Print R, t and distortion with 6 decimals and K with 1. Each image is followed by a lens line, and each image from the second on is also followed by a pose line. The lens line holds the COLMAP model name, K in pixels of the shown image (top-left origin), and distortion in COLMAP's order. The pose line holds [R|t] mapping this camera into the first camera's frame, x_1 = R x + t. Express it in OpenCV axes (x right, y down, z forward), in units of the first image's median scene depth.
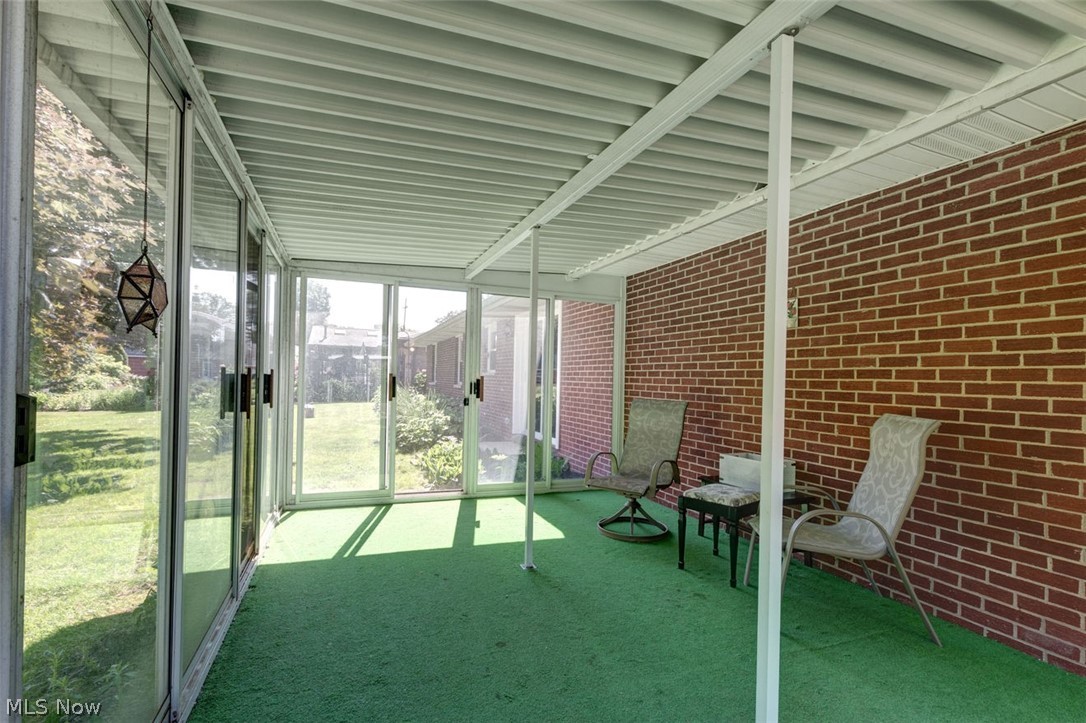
lens RADIAL K [[494.6, 0, 538.8], [0, 494.6, 376.1], [0, 0, 1]] dist [-0.000504, 0.000094]
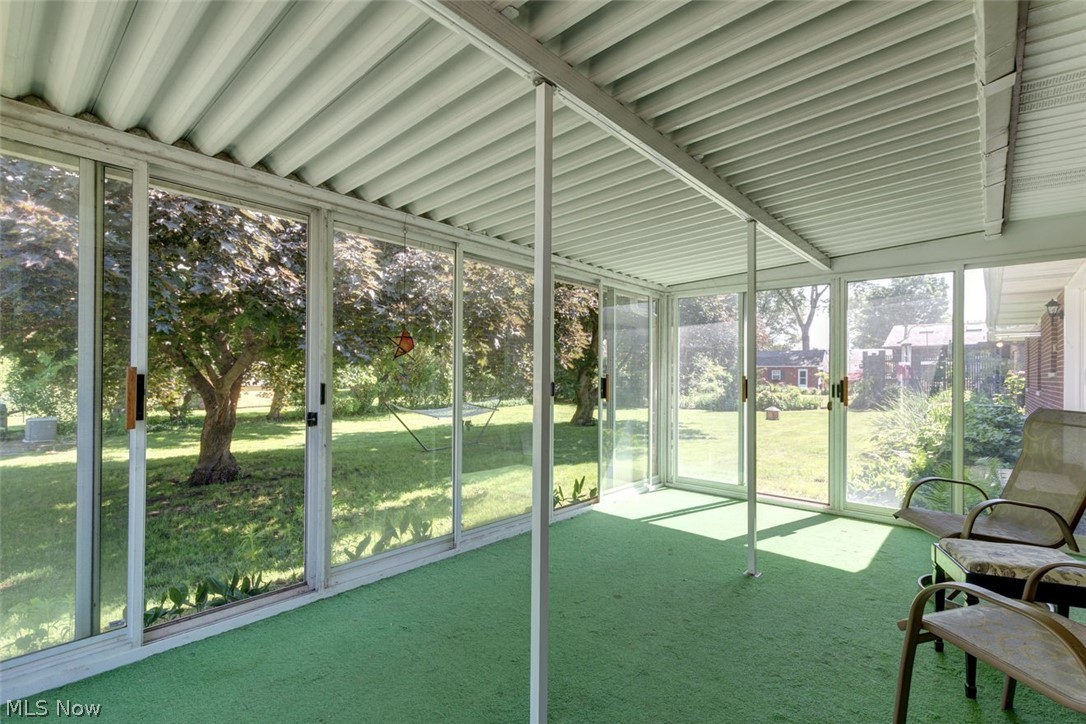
lens RADIAL K [[503.6, 0, 548.2], [0, 503.6, 370.2], [0, 0, 1]] dist [0.000255, -0.000291]
pose [[0.464830, -0.029171, -0.884919, 0.467843], [0.007018, 0.999547, -0.029264, 0.011318], [0.885372, 0.007393, 0.464824, 0.133967]]
